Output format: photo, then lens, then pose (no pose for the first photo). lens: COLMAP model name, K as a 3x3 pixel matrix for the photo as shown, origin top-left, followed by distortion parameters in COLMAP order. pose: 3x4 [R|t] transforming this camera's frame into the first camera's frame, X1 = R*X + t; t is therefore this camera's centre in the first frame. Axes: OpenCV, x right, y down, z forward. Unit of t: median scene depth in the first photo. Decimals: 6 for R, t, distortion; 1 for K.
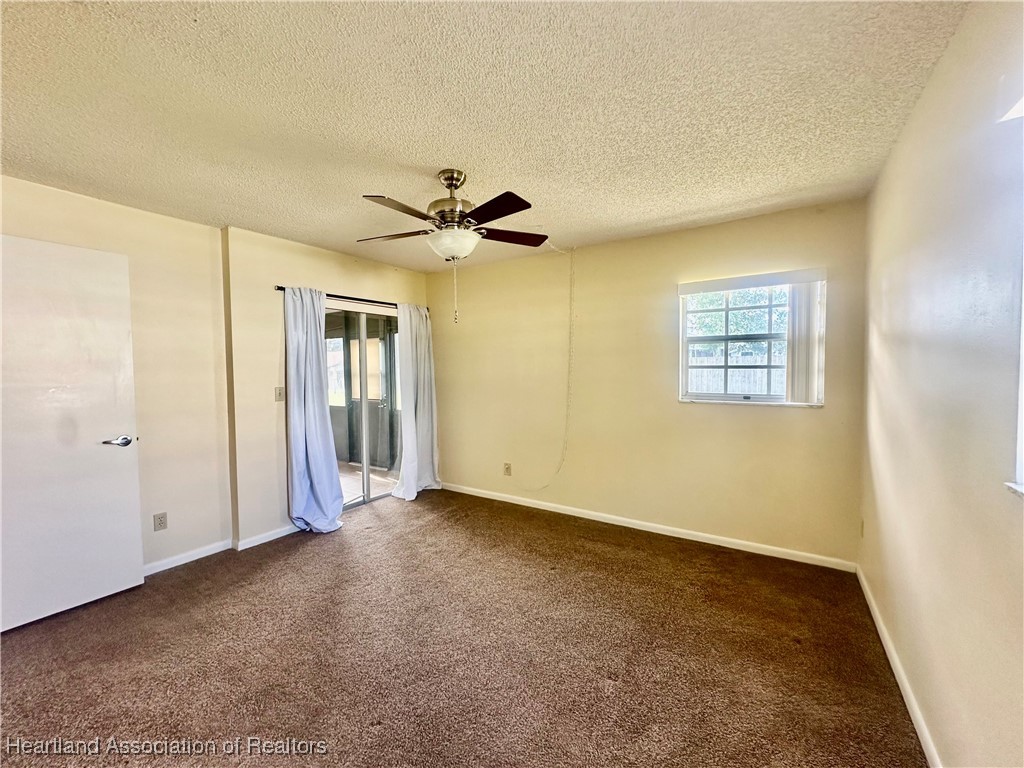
lens RADIAL K [[409.7, 0, 510.9], [0, 409.7, 385.0], [0, 0, 1]] dist [-0.005291, 0.001455]
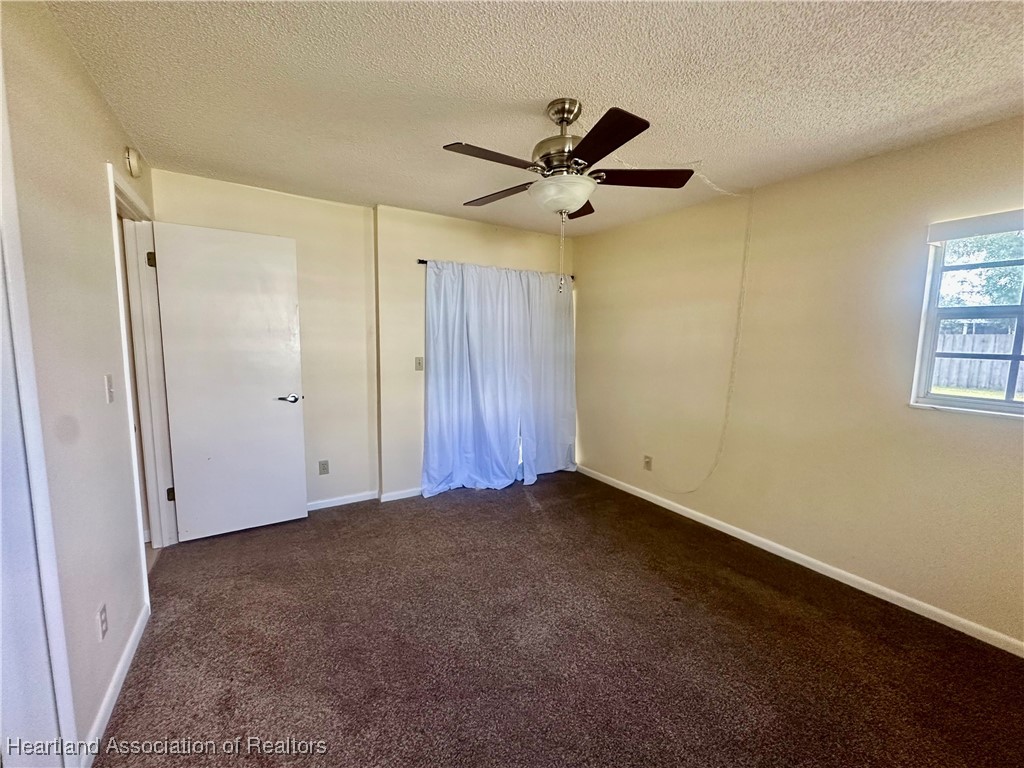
lens RADIAL K [[409.7, 0, 513.1], [0, 409.7, 384.2], [0, 0, 1]] dist [-0.005291, 0.001455]
pose [[0.911527, 0.071476, -0.404981, 0.103987], [-0.043022, 0.995950, 0.078943, -0.022874], [0.408984, -0.054535, 0.910911, 0.156886]]
